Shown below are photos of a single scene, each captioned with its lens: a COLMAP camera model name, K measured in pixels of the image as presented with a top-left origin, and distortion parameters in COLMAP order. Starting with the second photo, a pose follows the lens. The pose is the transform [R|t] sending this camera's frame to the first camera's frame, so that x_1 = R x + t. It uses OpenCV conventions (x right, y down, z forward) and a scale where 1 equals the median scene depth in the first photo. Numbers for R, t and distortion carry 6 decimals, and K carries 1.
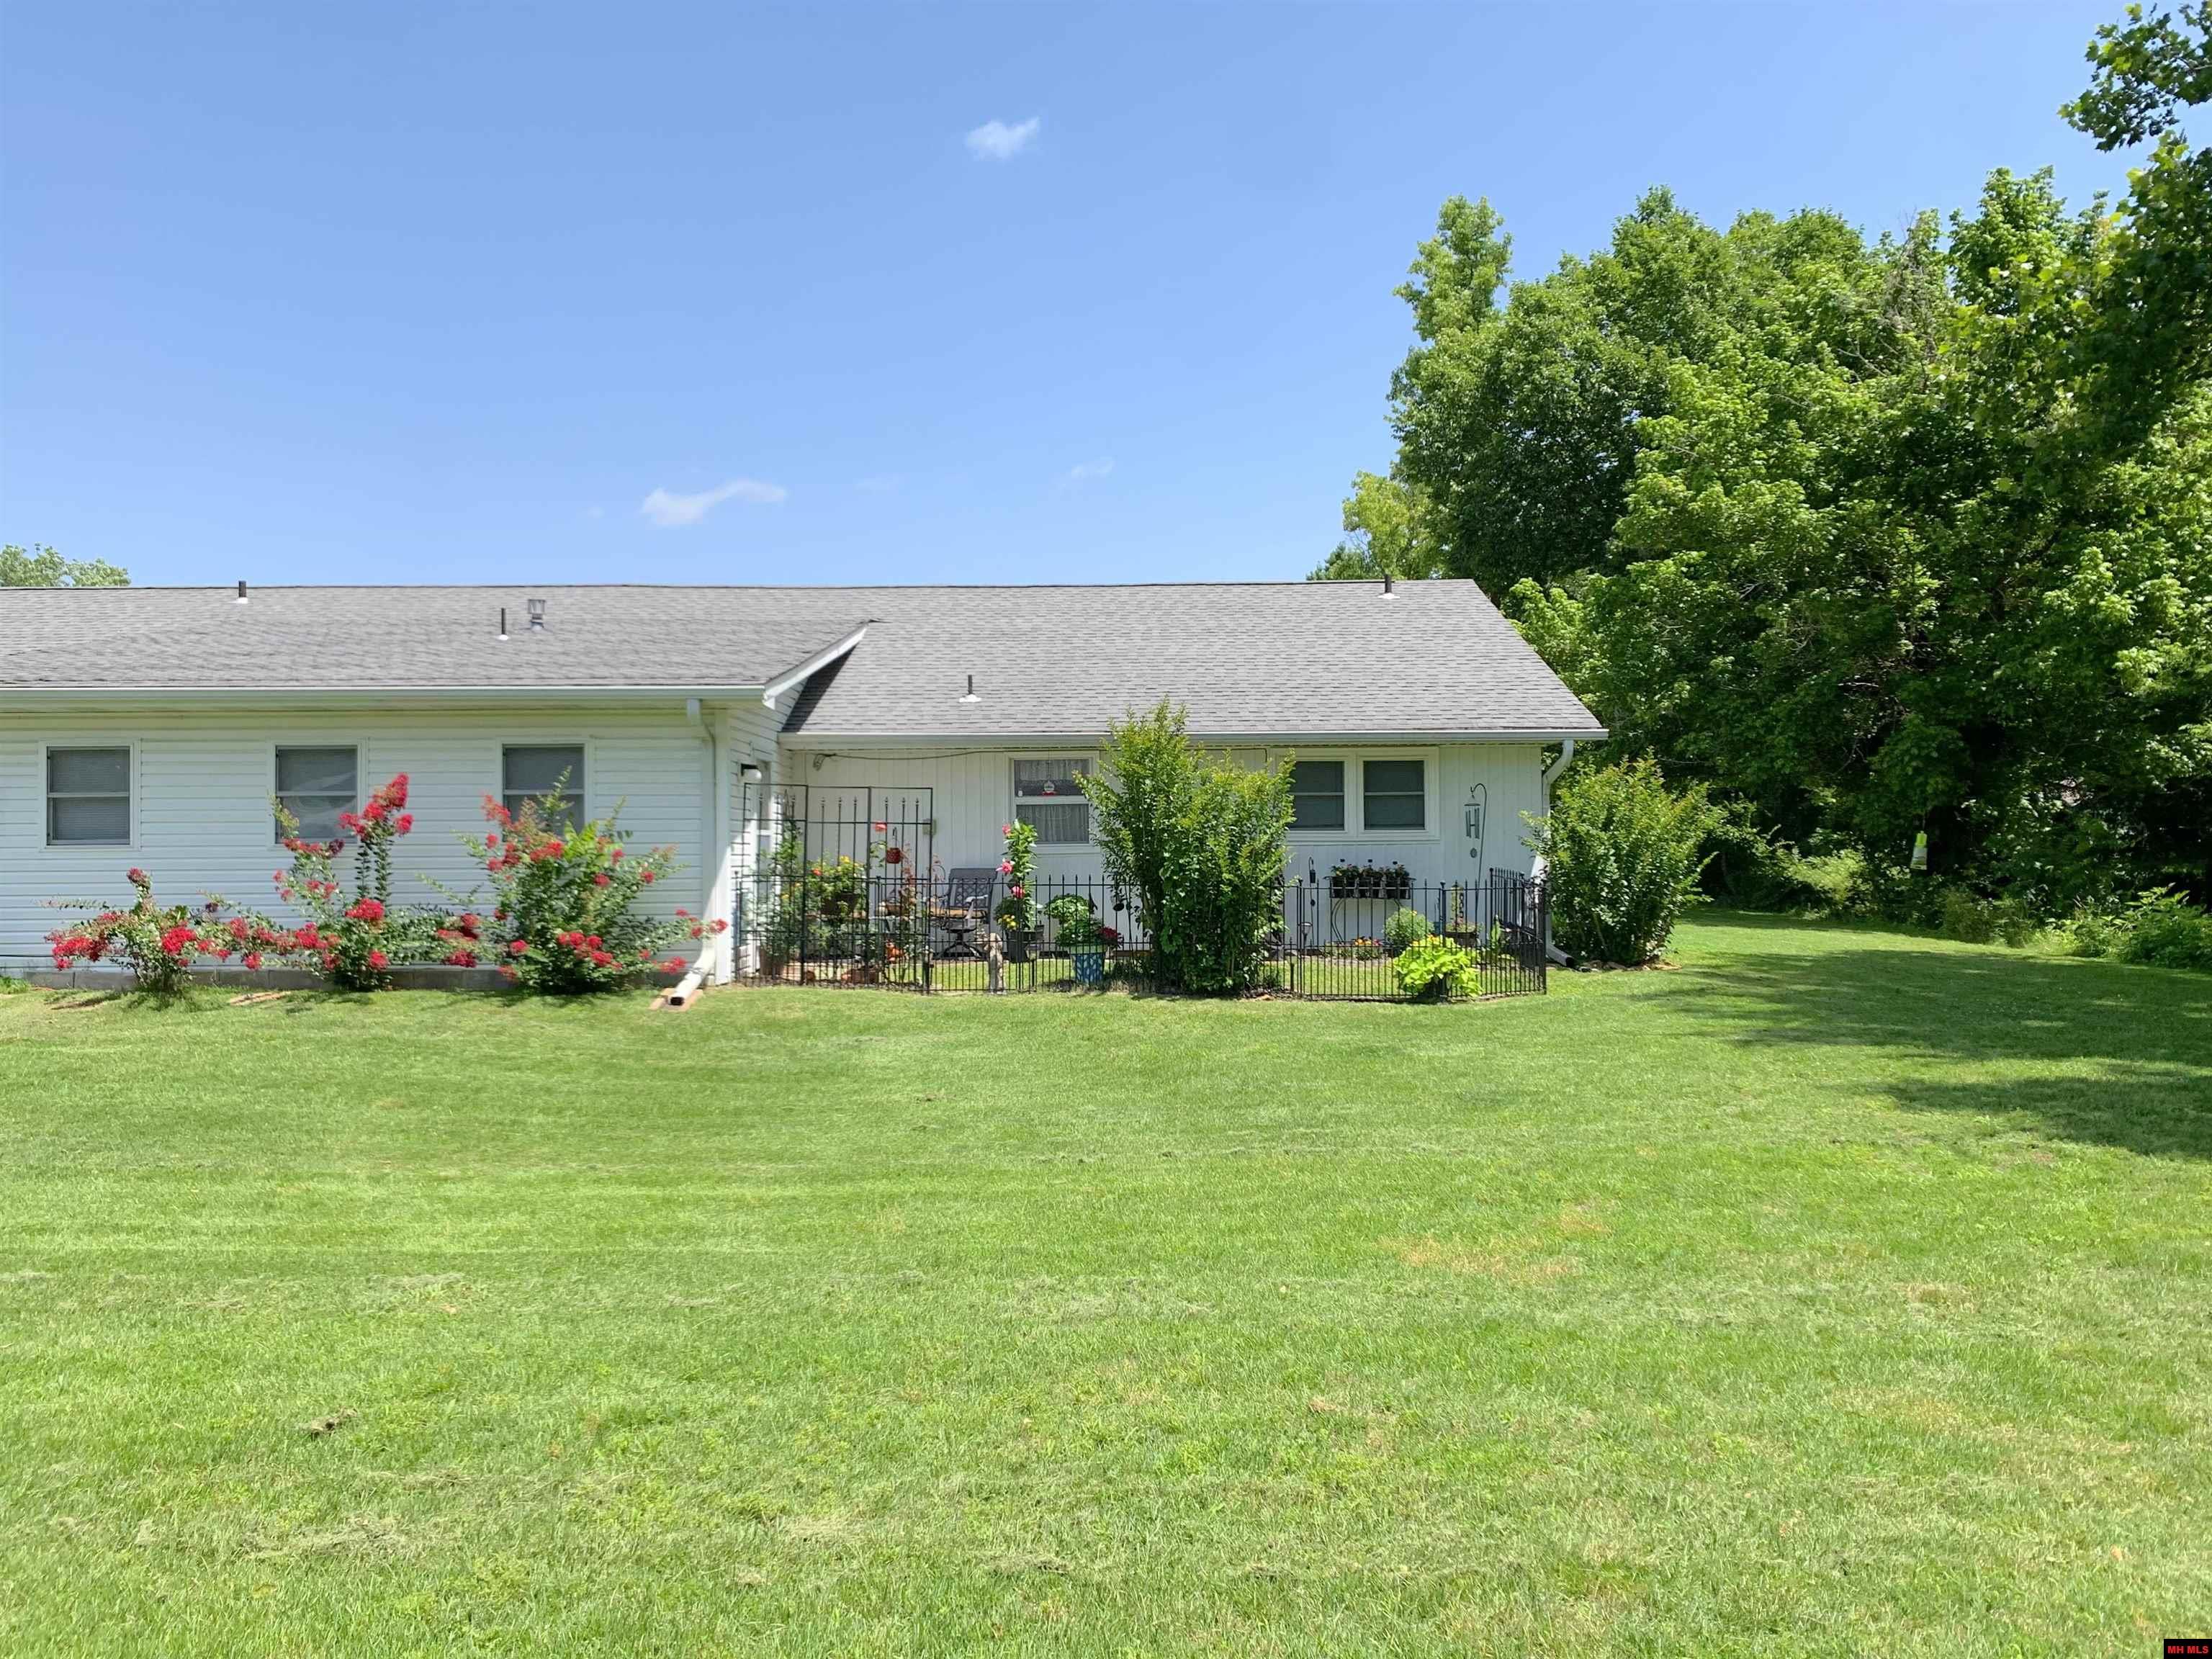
lens RADIAL K [[1620.6, 0, 1098.9], [0, 1620.6, 864.4], [0, 0, 1]] dist [0.024392, -0.149591]
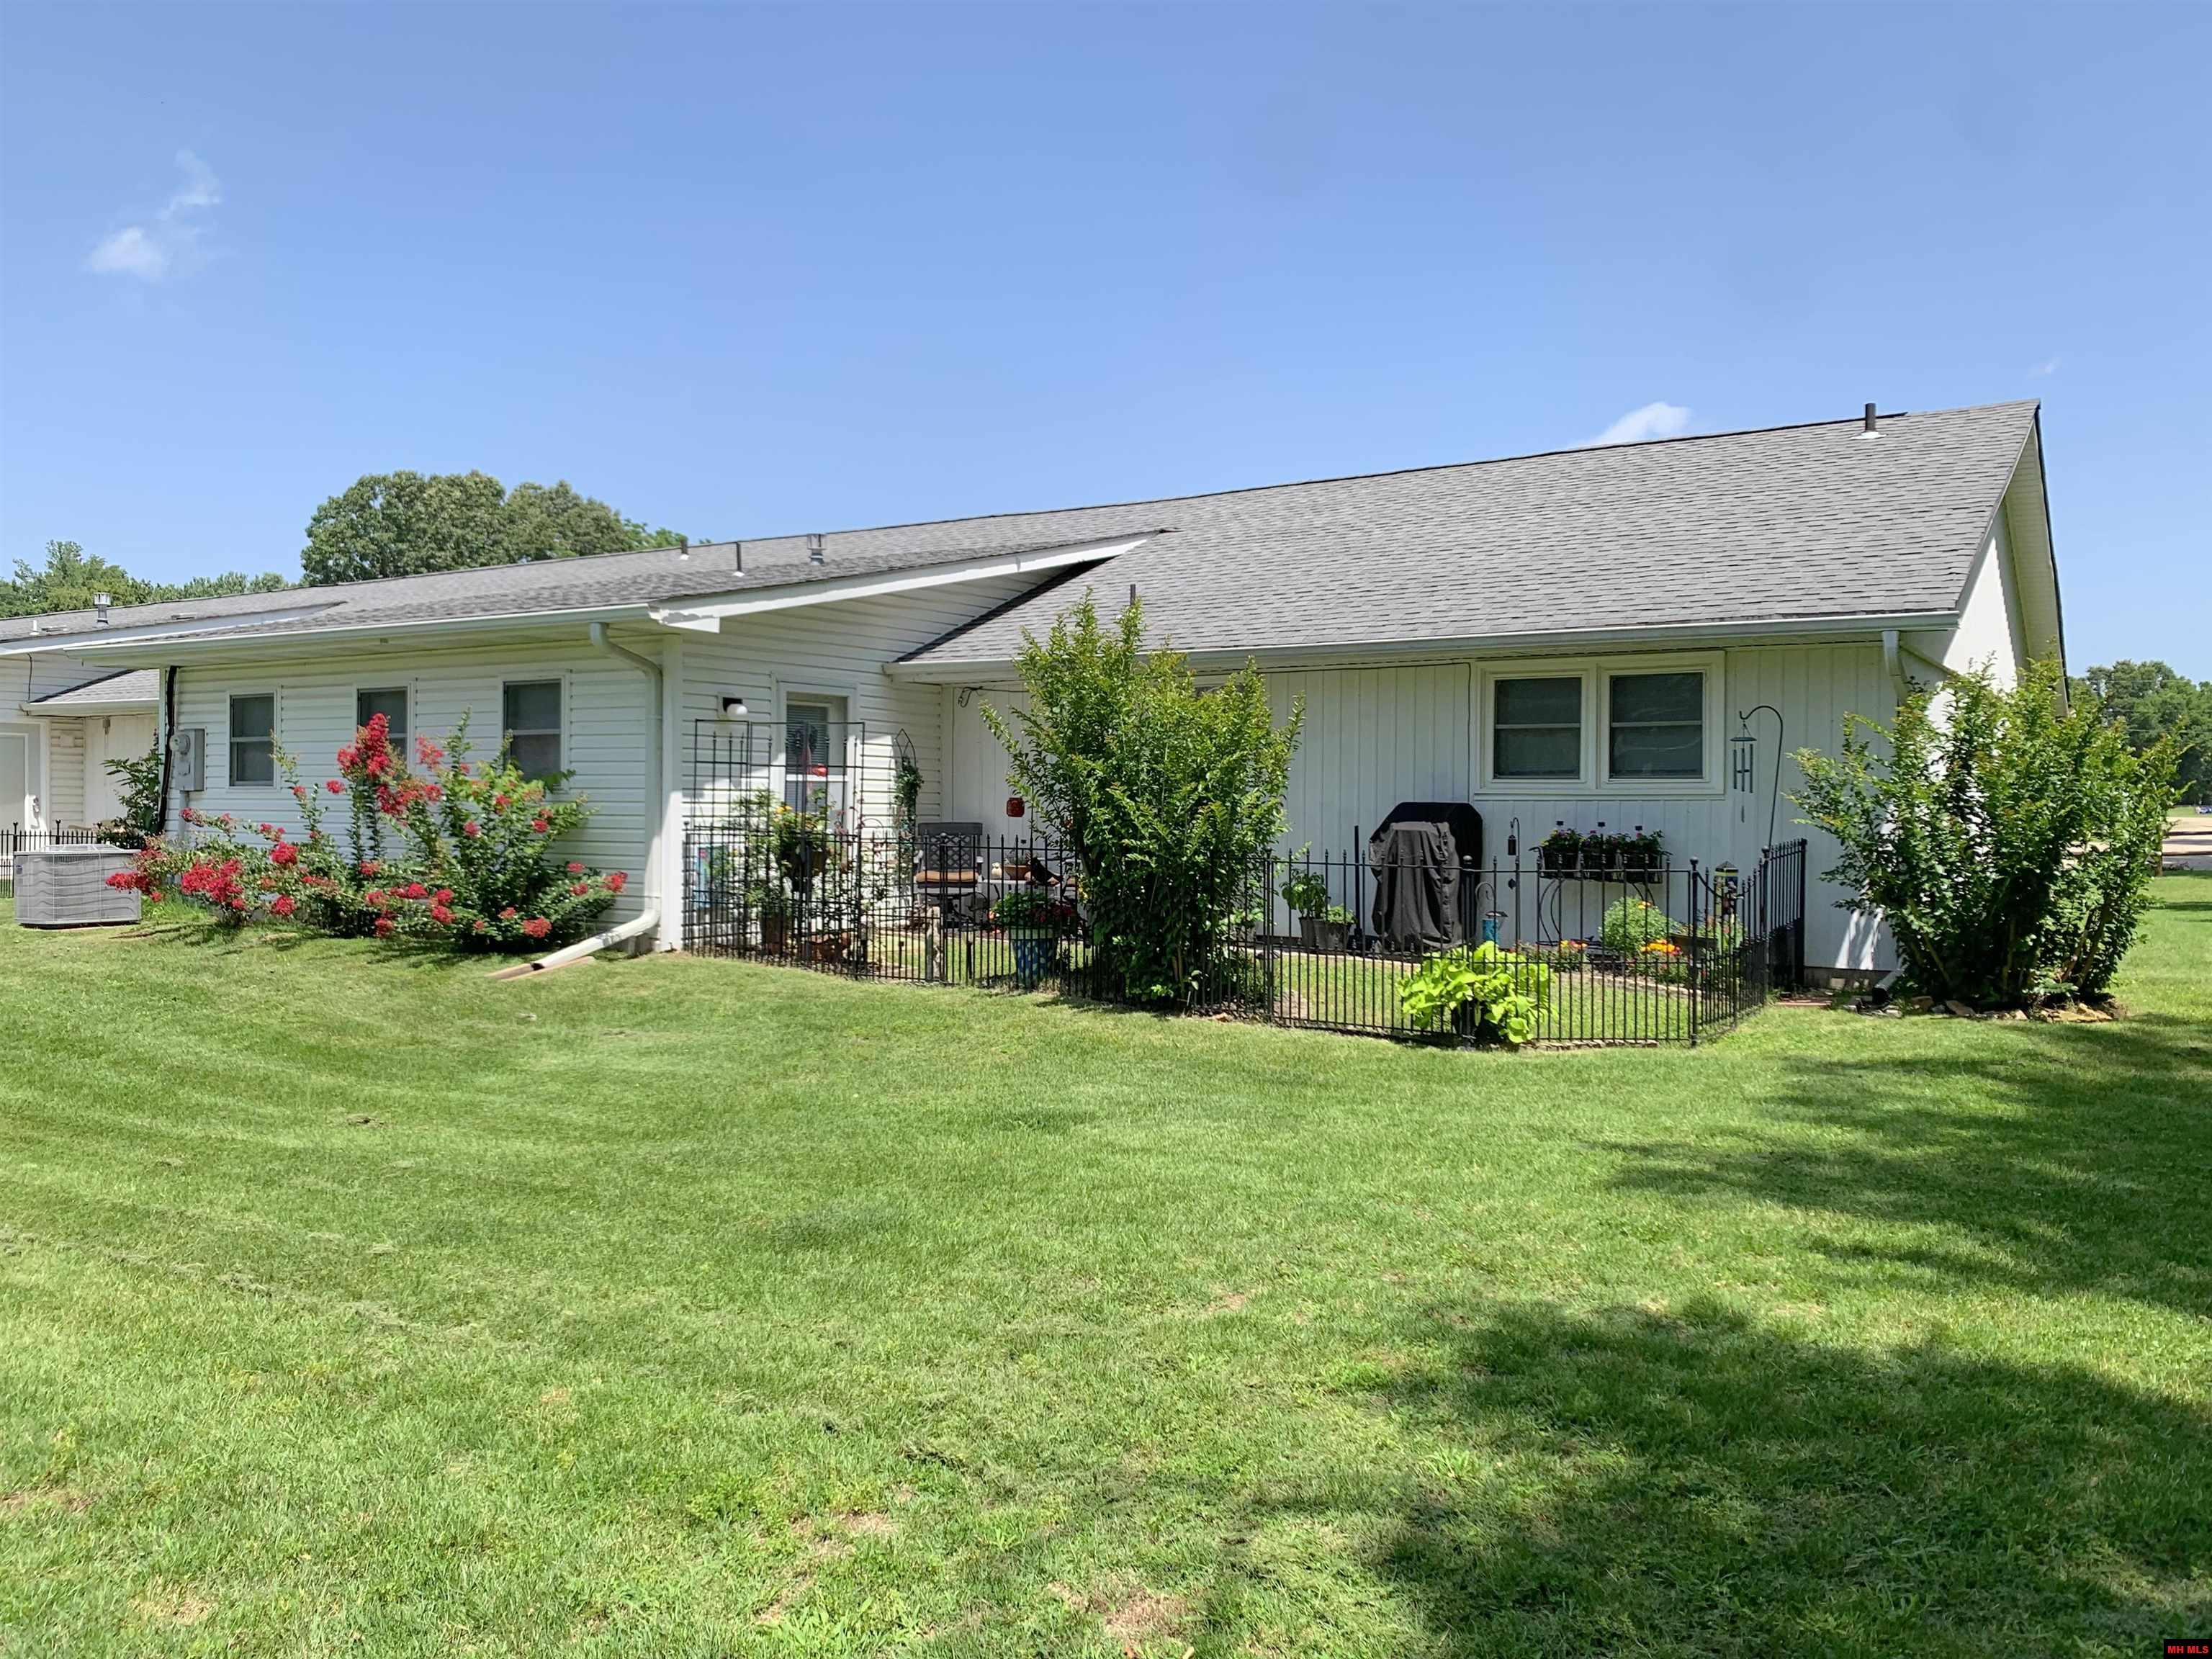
lens RADIAL K [[1620.6, 0, 1098.9], [0, 1620.6, 864.4], [0, 0, 1]] dist [0.024392, -0.149591]
pose [[0.838150, 0.033510, -0.544409, 0.359471], [-0.017043, 0.999233, 0.035266, -0.005826], [0.545173, -0.020280, 0.838078, 0.322281]]
